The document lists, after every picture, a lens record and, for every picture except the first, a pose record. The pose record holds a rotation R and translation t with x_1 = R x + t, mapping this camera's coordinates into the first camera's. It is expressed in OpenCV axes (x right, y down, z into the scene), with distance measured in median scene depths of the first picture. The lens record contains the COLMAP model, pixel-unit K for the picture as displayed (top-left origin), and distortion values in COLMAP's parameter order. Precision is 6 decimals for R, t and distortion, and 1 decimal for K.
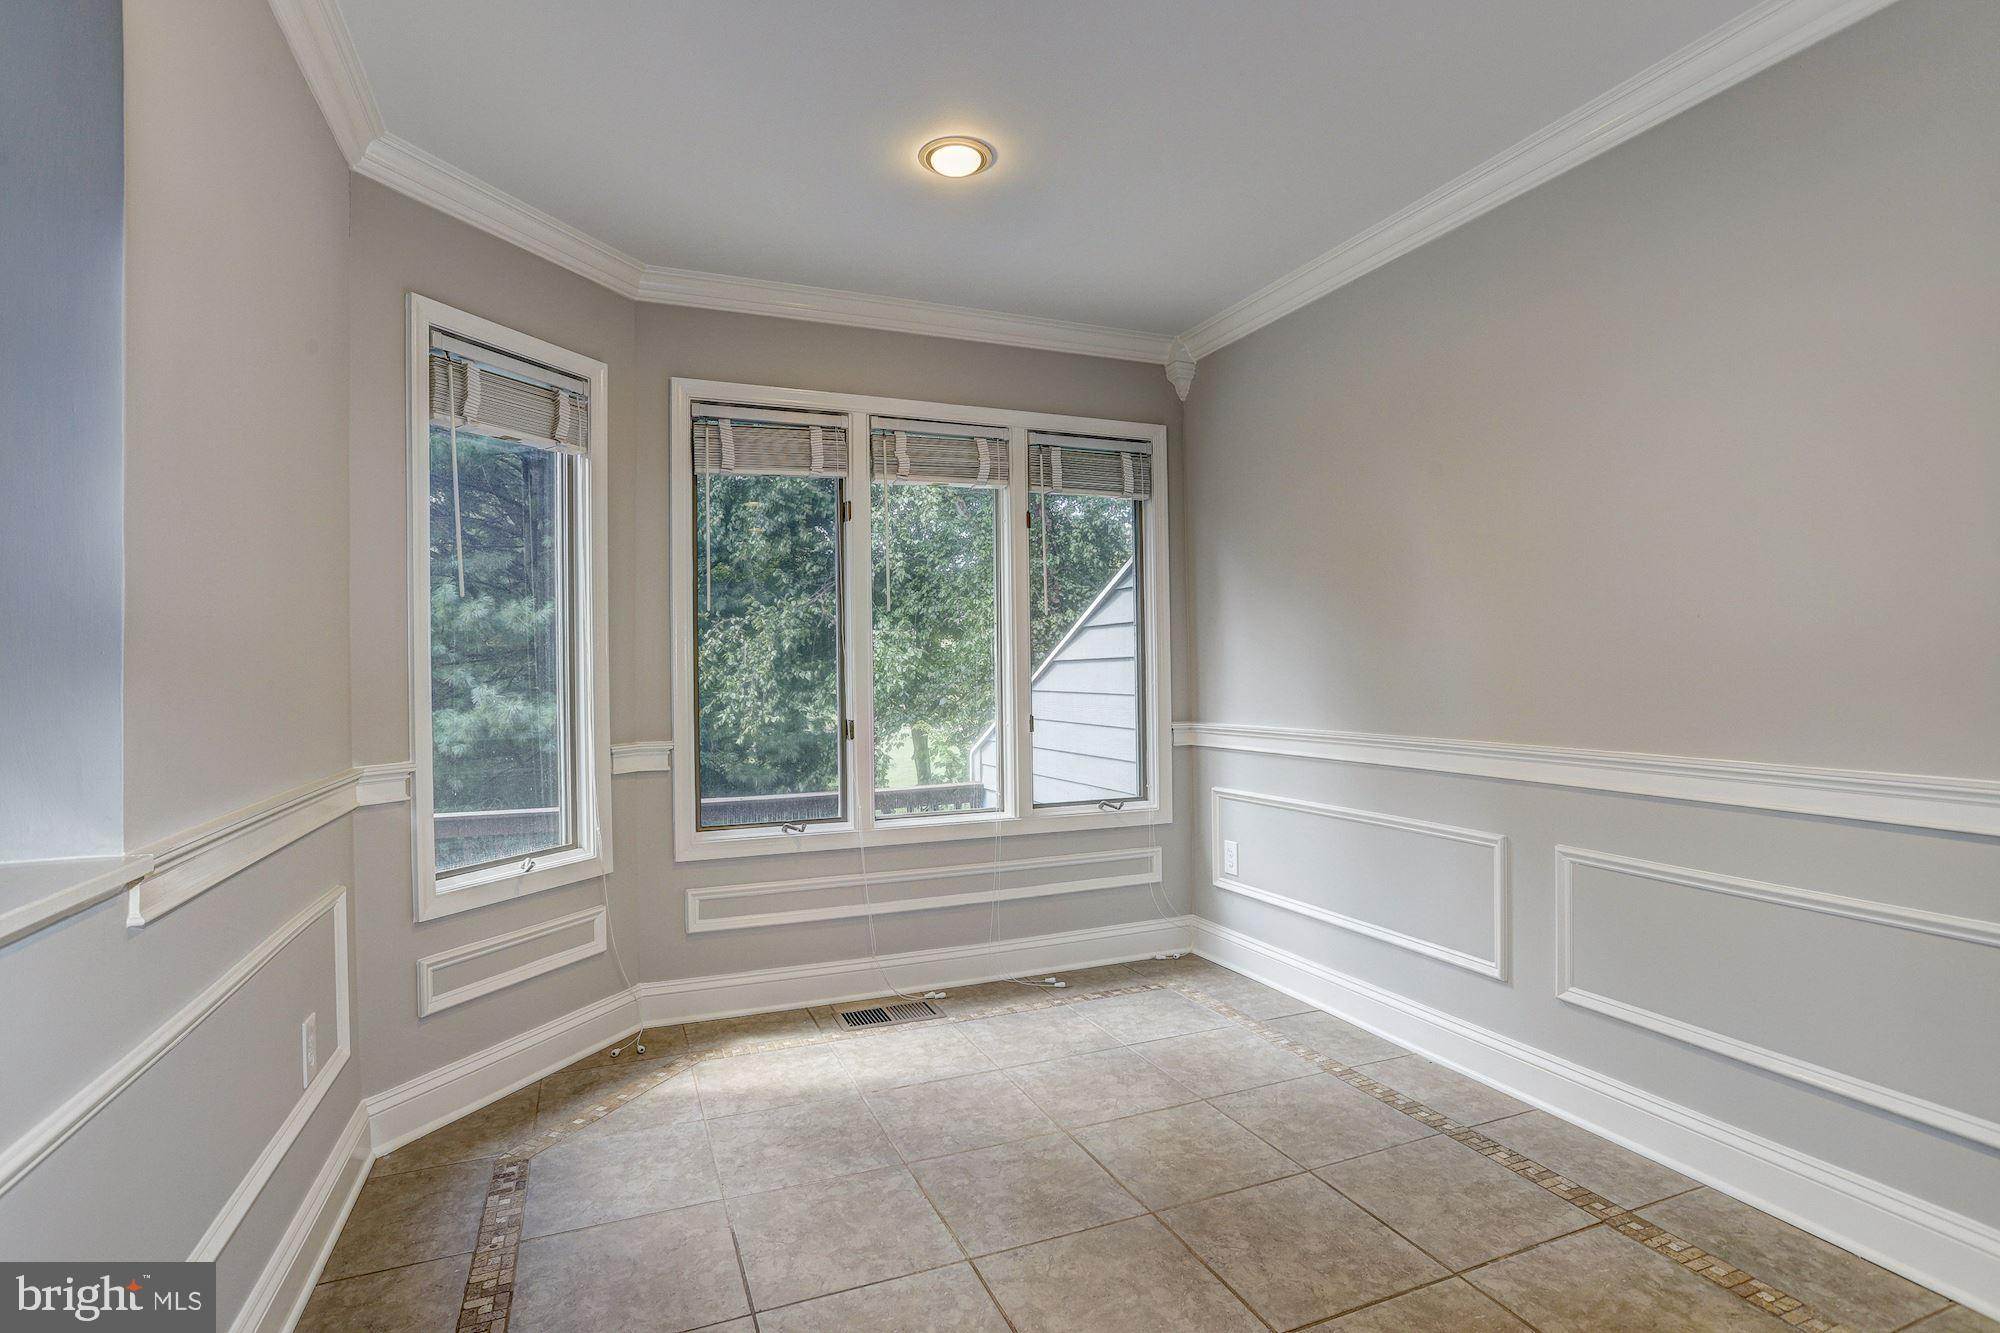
lens RADIAL K [[986.7, 0, 994.1], [0, 986.7, 663.1], [0, 0, 1]] dist [-0.057406, 0.043389]
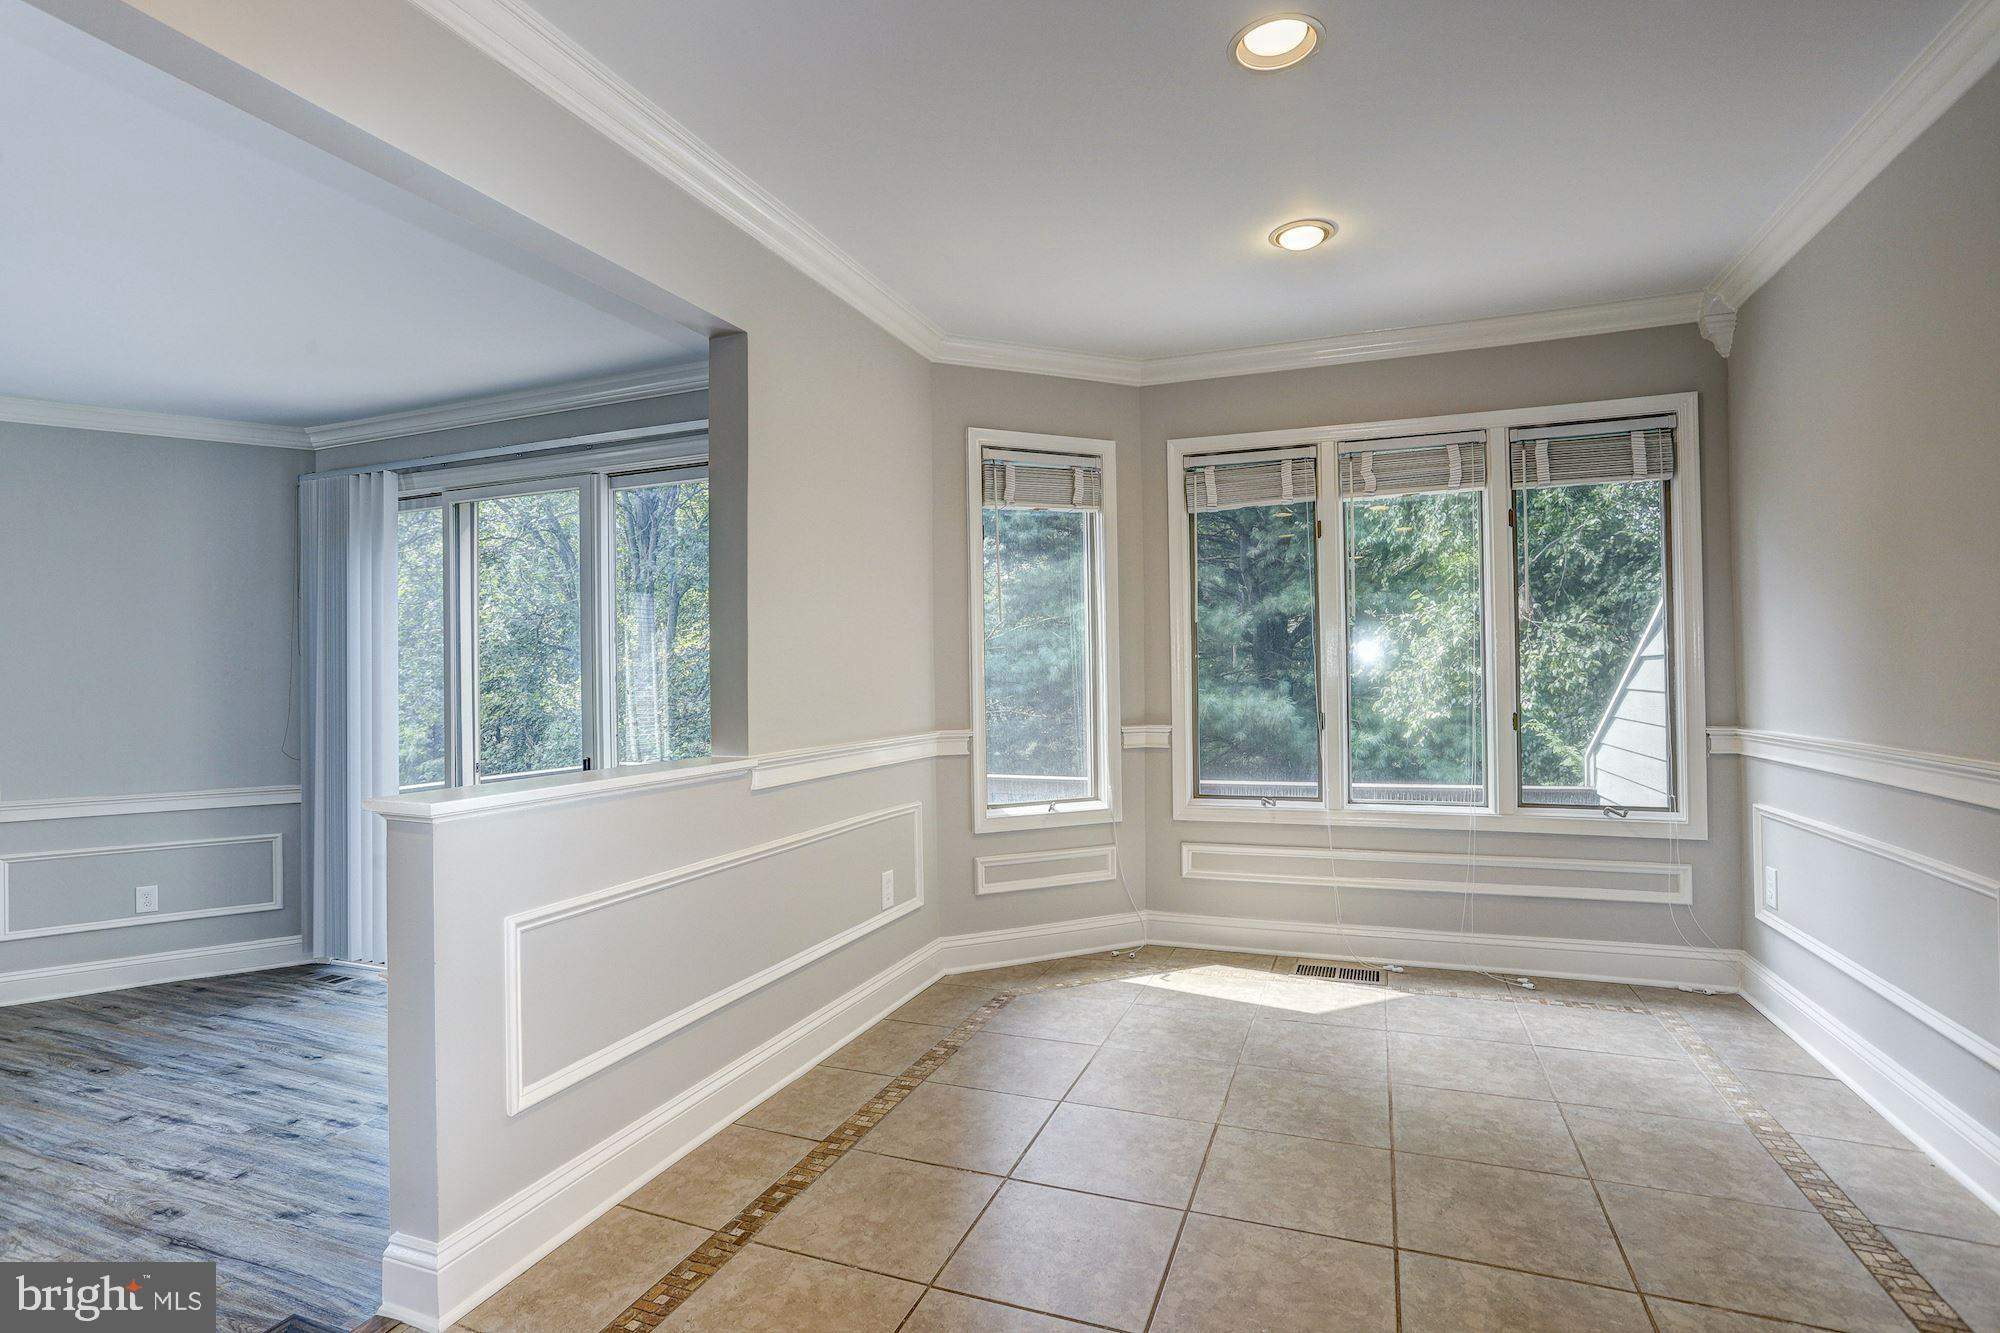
lens RADIAL K [[971.9, 0, 990.1], [0, 971.9, 667.2], [0, 0, 1]] dist [-0.056215, 0.043689]
pose [[0.726057, -0.002996, -0.687628, 0.355824], [0.009920, 0.999932, 0.006117, -0.005933], [0.687563, -0.011262, 0.726037, -0.076710]]
